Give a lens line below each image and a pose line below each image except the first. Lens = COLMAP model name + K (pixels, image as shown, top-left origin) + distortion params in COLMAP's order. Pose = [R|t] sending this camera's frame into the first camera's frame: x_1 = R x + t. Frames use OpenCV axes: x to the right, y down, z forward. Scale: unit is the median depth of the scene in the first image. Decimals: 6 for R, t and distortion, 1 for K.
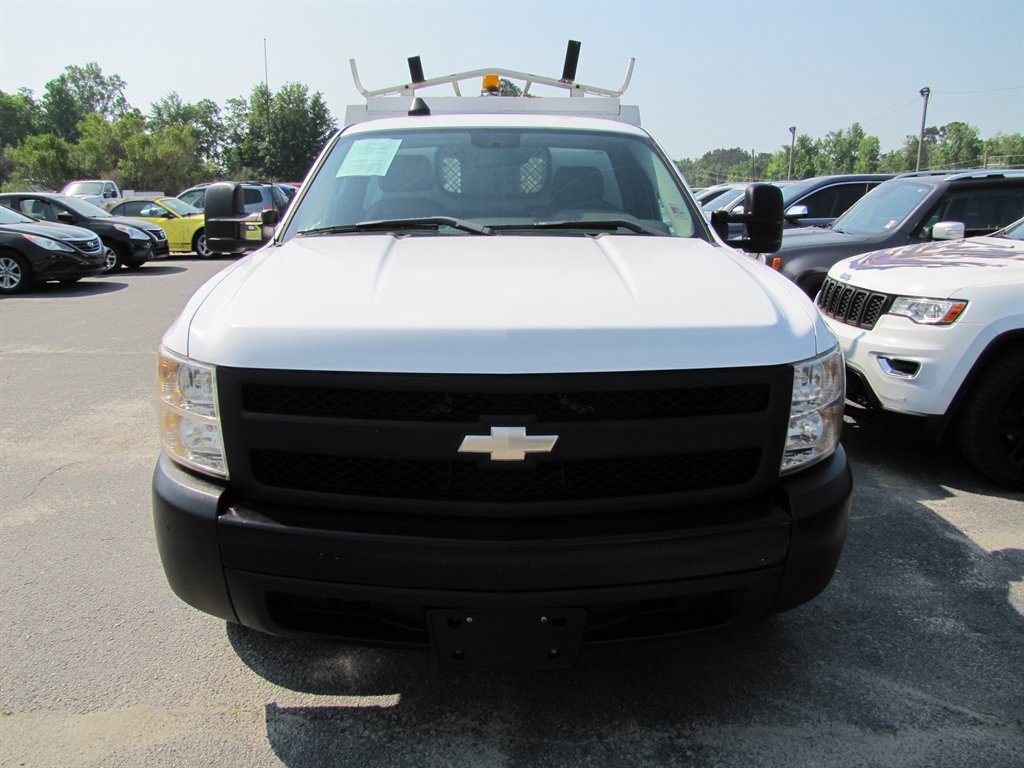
lens RADIAL K [[864.5, 0, 513.2], [0, 864.5, 381.4], [0, 0, 1]] dist [-0.146604, 0.116082]
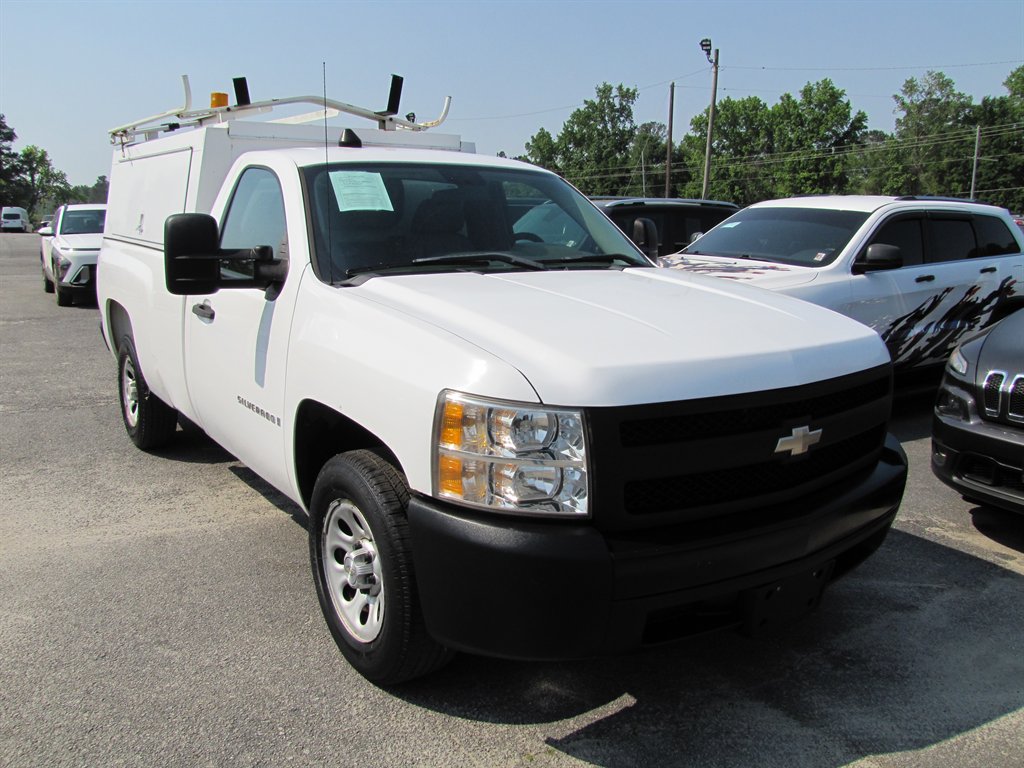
lens RADIAL K [[864.5, 0, 515.7], [0, 864.5, 384.5], [0, 0, 1]] dist [-0.146604, 0.116082]
pose [[0.823434, -0.100837, 0.558380, -0.856039], [0.109297, 0.993841, 0.018298, -0.063899], [-0.556786, 0.045962, 0.829384, 0.162838]]
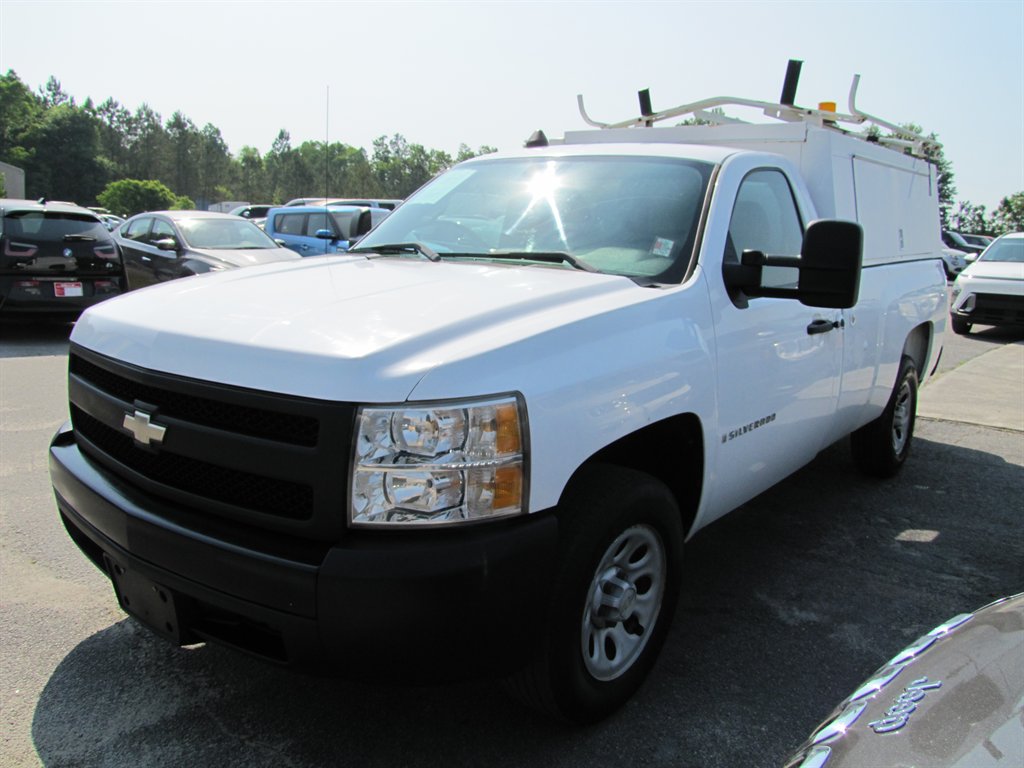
lens RADIAL K [[864.5, 0, 512.2], [0, 864.5, 380.4], [0, 0, 1]] dist [-0.146604, 0.116082]
pose [[0.763439, 0.136637, -0.631261, 0.895308], [-0.167598, 0.985798, 0.010686, -0.070799], [0.623756, 0.097640, 0.775497, 0.350053]]
